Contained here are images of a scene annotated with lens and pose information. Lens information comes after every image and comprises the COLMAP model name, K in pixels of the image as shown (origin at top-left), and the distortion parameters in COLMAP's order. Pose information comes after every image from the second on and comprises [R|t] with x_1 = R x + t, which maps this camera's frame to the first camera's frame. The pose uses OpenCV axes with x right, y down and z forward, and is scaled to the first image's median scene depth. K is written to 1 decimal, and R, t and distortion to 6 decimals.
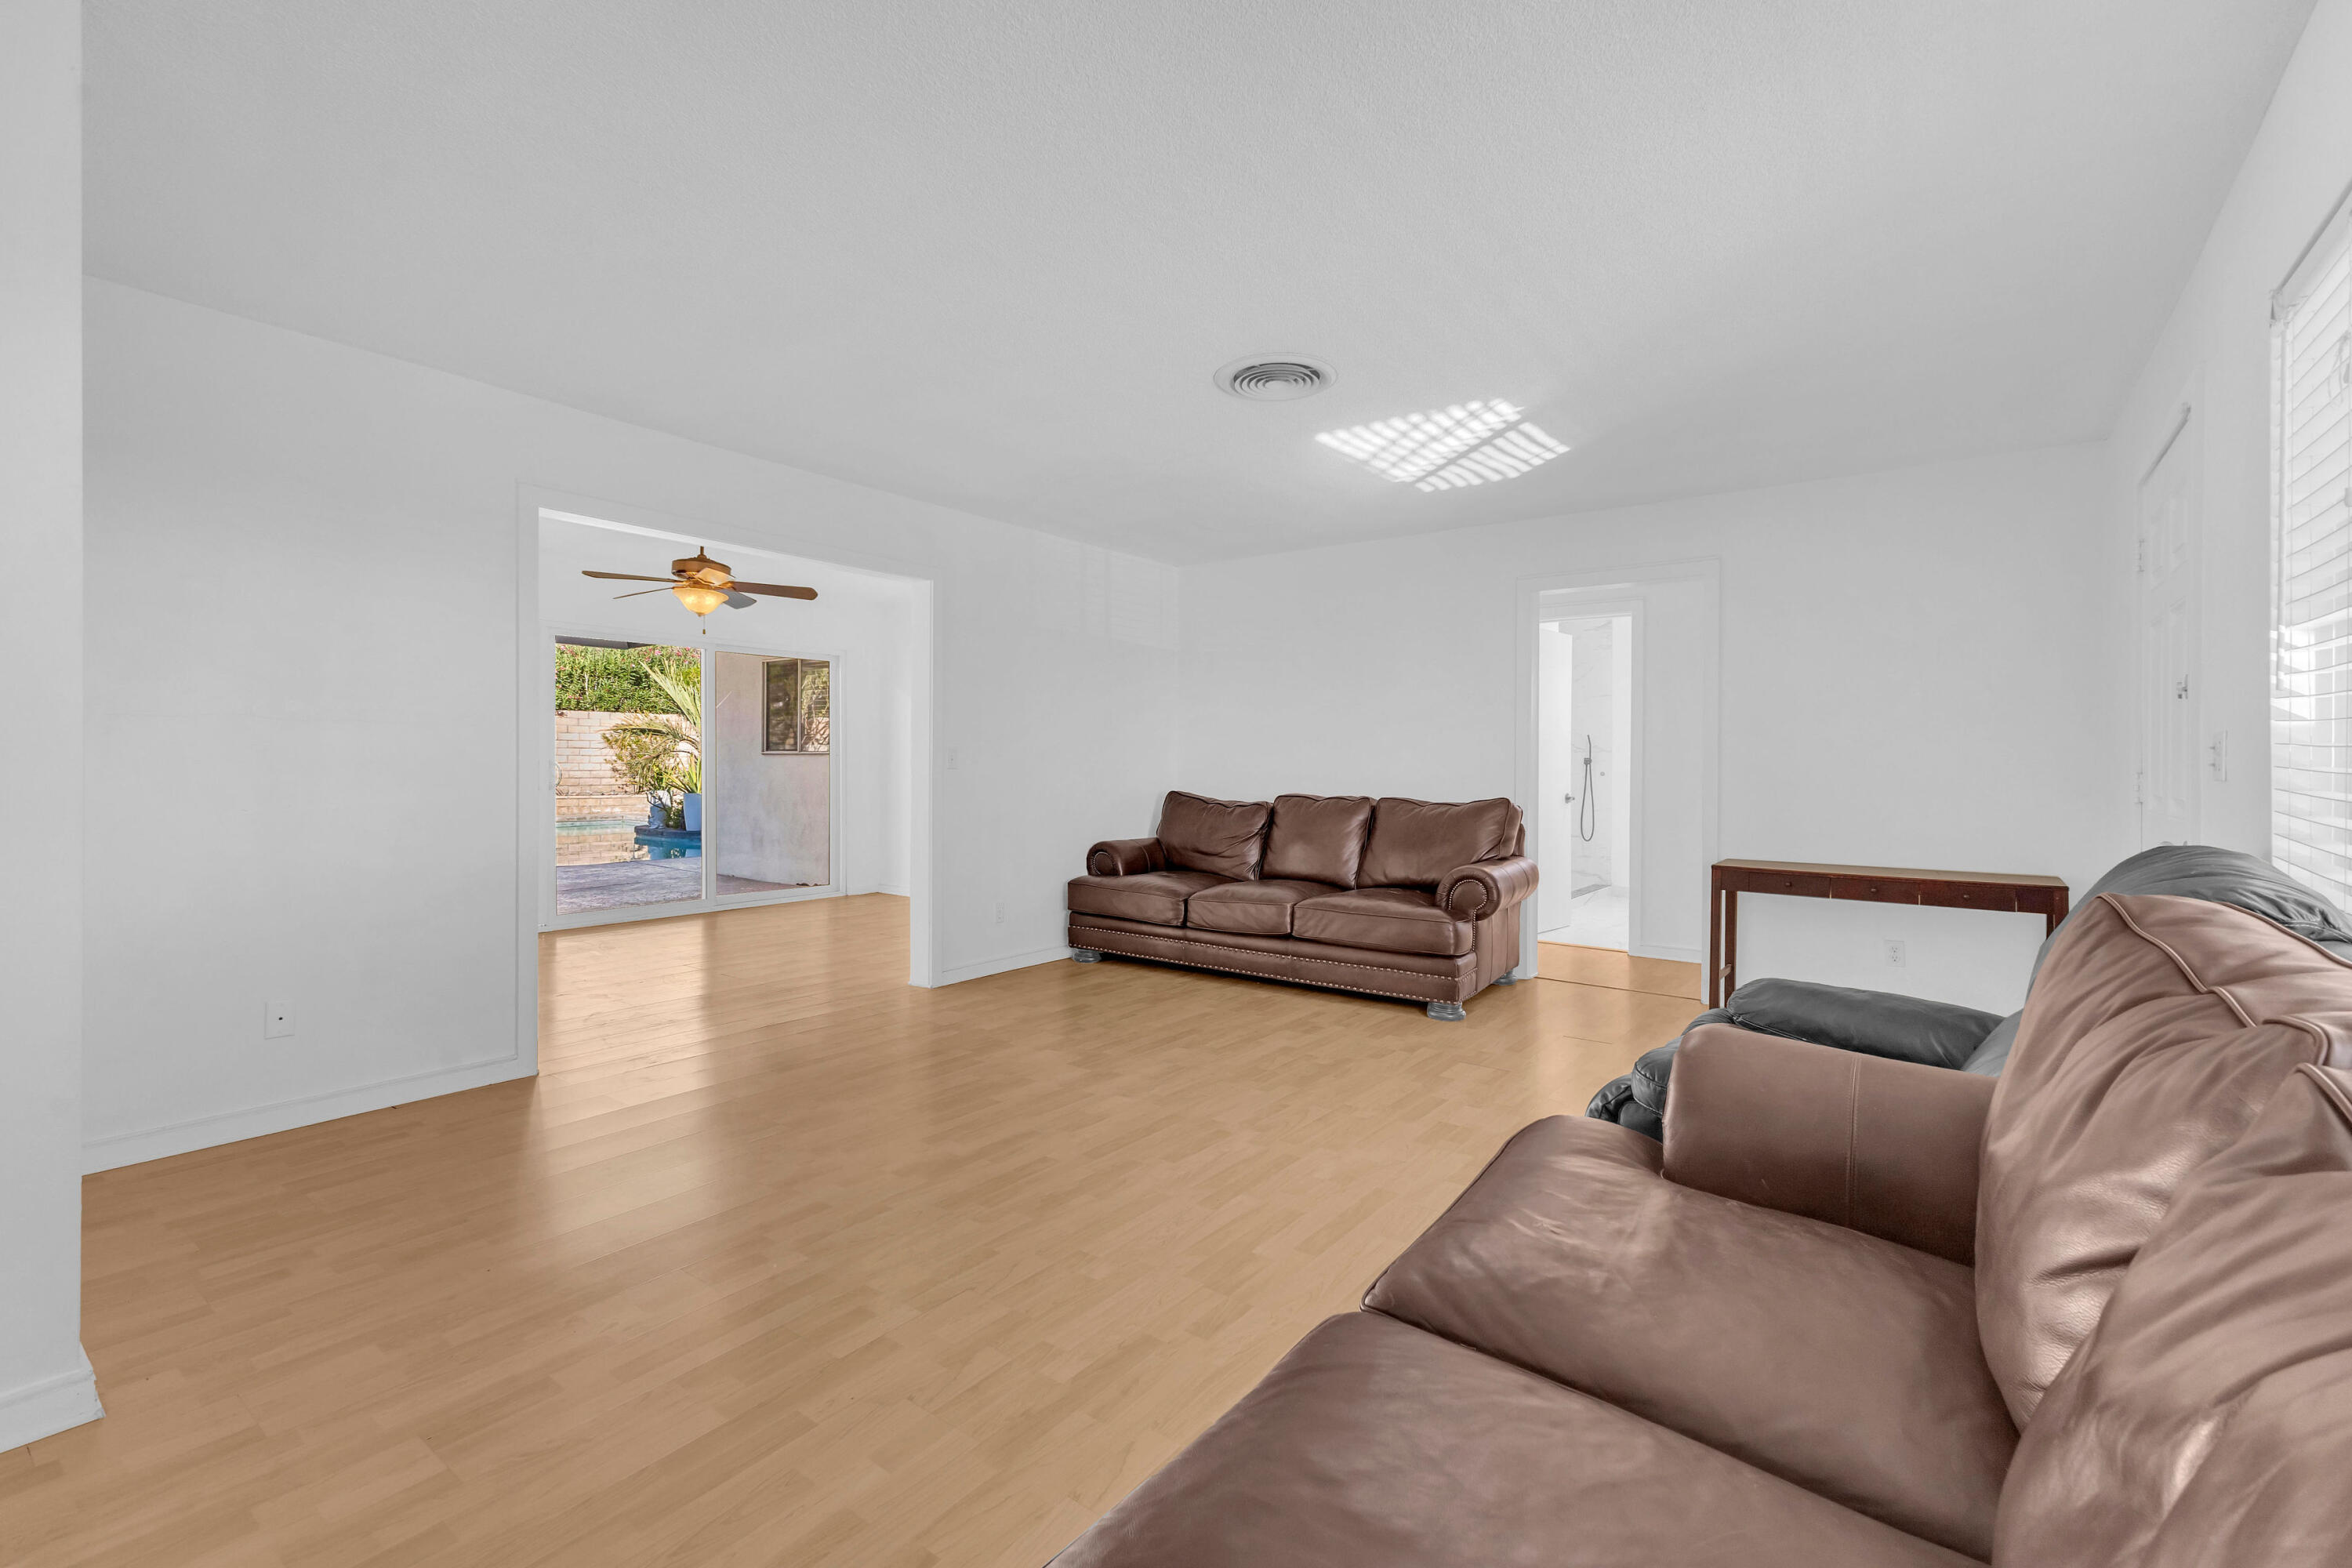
lens RADIAL K [[1015.4, 0, 1168.9], [0, 1015.4, 760.0], [0, 0, 1]] dist [-0.000683, -0.000661]
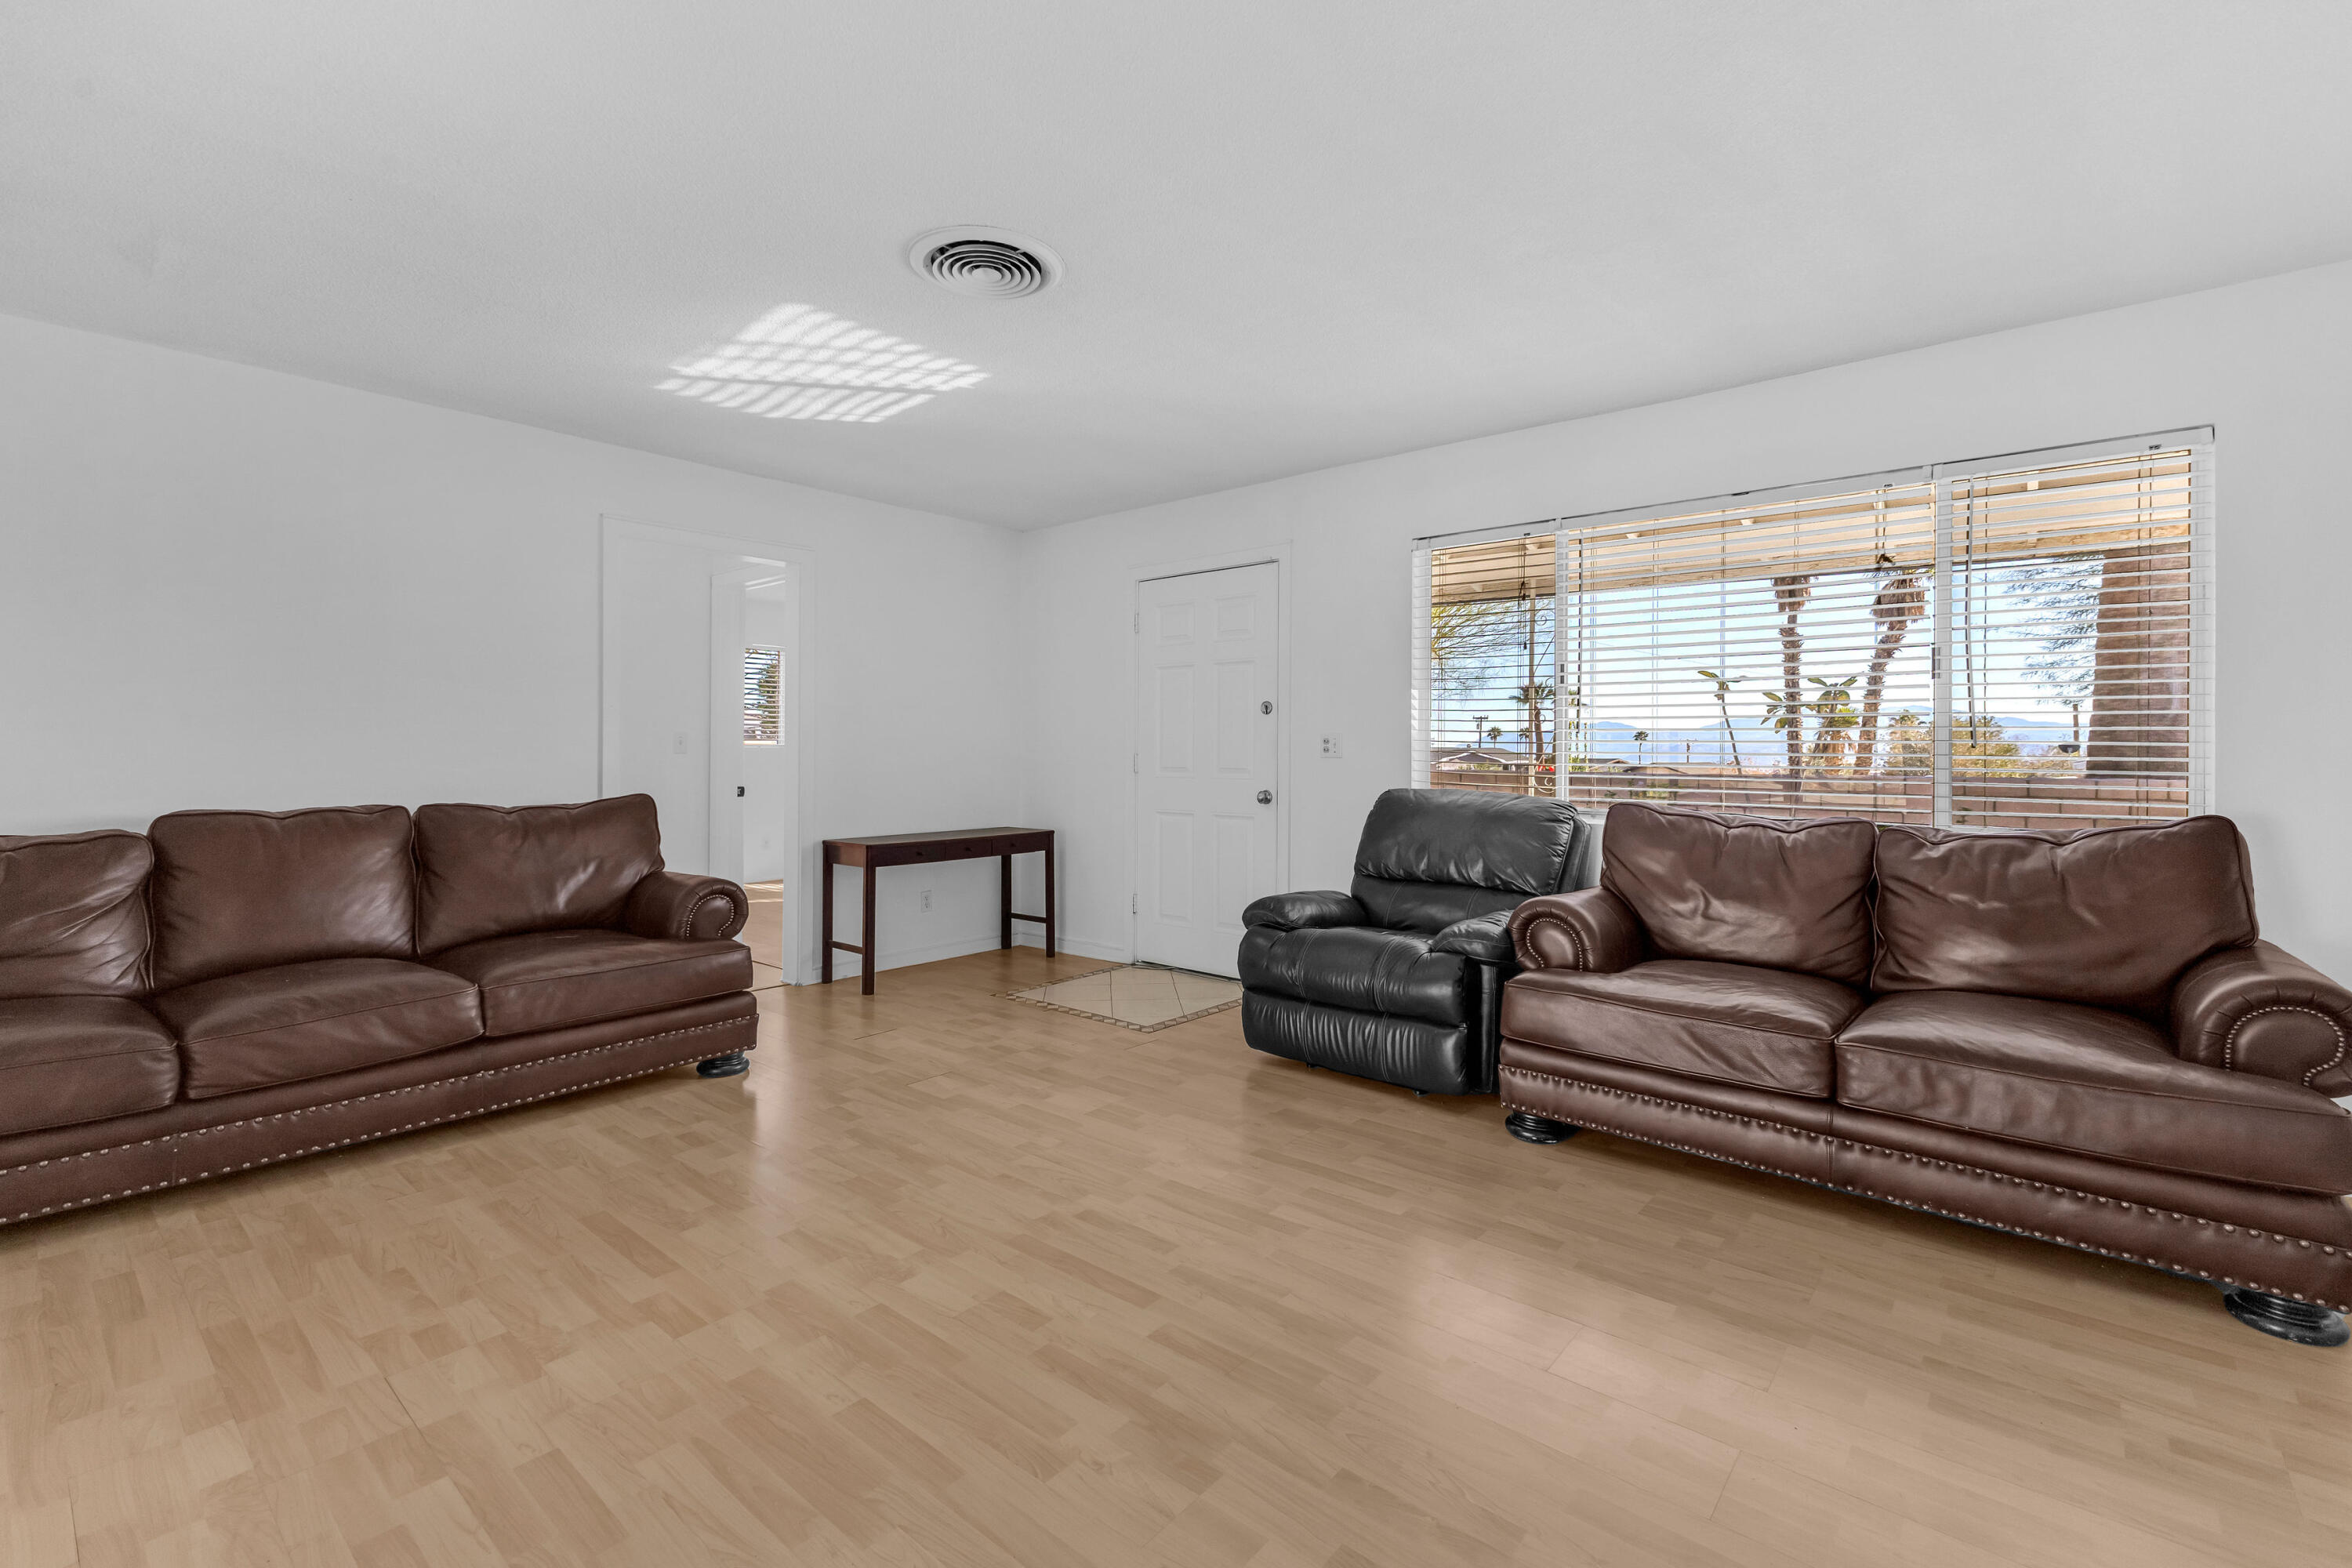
lens RADIAL K [[1034.9, 0, 1180.5], [0, 1034.9, 746.6], [0, 0, 1]] dist [0.000757, -0.000043]
pose [[0.051389, -0.001849, 0.998677, -0.634990], [-0.001359, 0.999997, 0.001921, -0.002873], [-0.998678, -0.001456, 0.051387, 0.741967]]
